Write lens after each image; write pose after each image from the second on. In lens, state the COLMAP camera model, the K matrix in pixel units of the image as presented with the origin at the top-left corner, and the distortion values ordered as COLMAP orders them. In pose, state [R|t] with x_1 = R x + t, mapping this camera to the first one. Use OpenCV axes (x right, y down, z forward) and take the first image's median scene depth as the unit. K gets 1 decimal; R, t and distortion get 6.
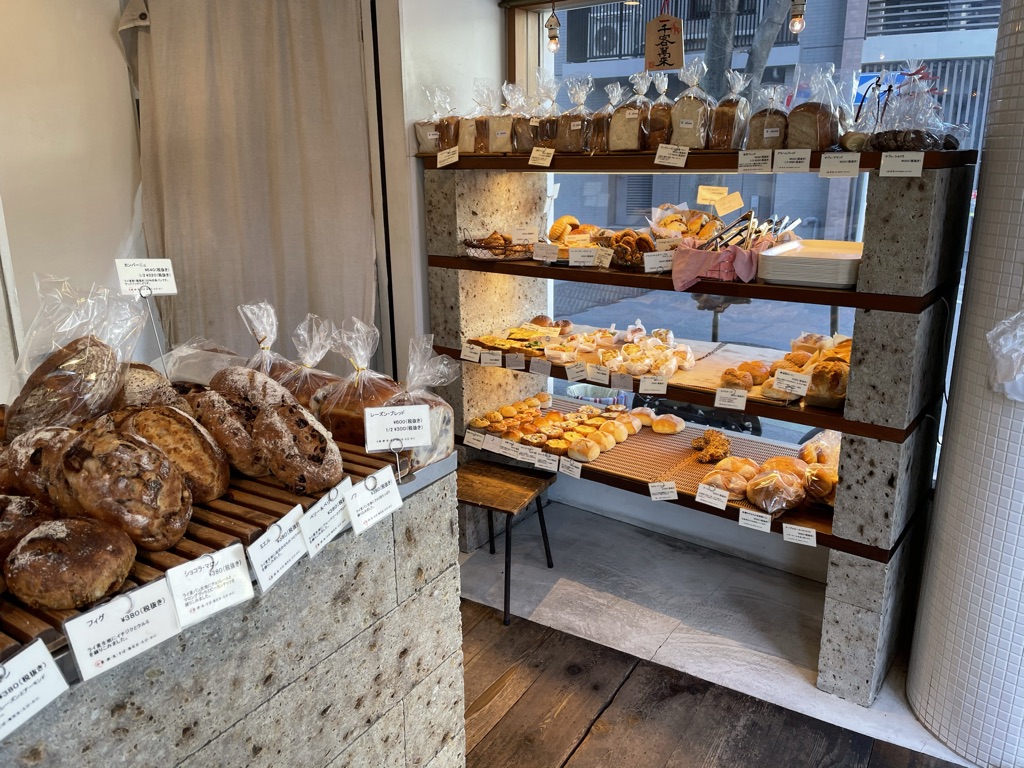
lens RADIAL K [[783.7, 0, 512.7], [0, 783.7, 357.7], [0, 0, 1]] dist [0.087886, -0.109544]
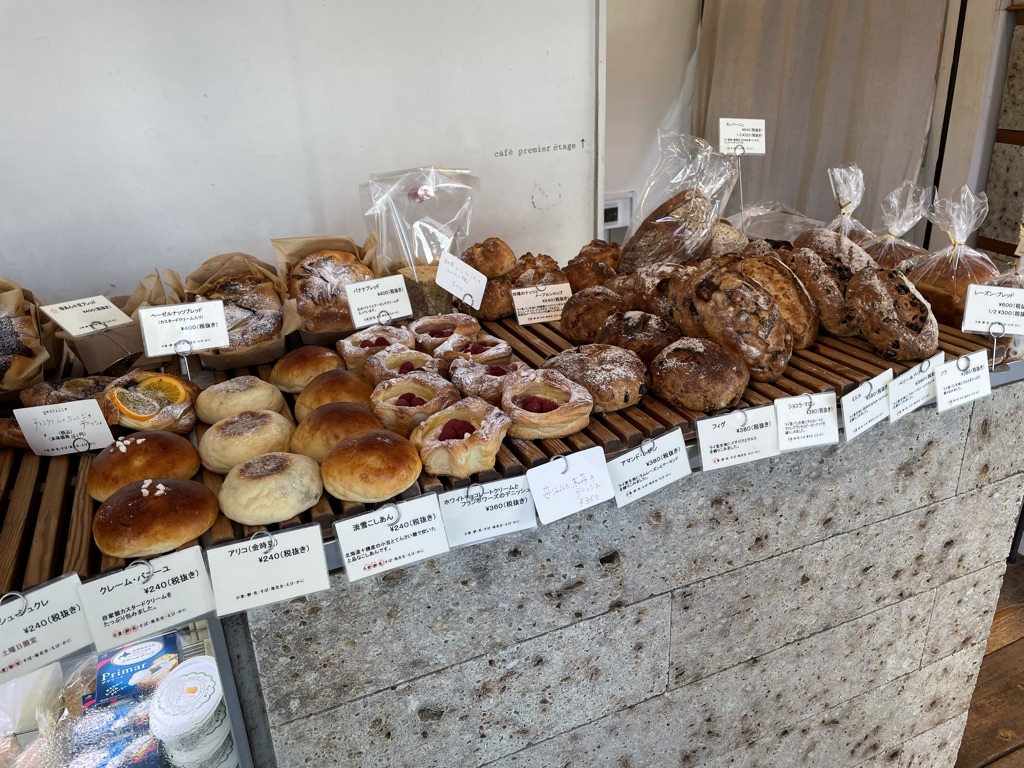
lens RADIAL K [[783.7, 0, 512.7], [0, 783.7, 357.7], [0, 0, 1]] dist [0.087886, -0.109544]
pose [[0.825603, 0.184601, -0.533200, -0.127406], [-0.102833, 0.978369, 0.179500, 0.039158], [0.554803, -0.093365, 0.826727, -0.098889]]
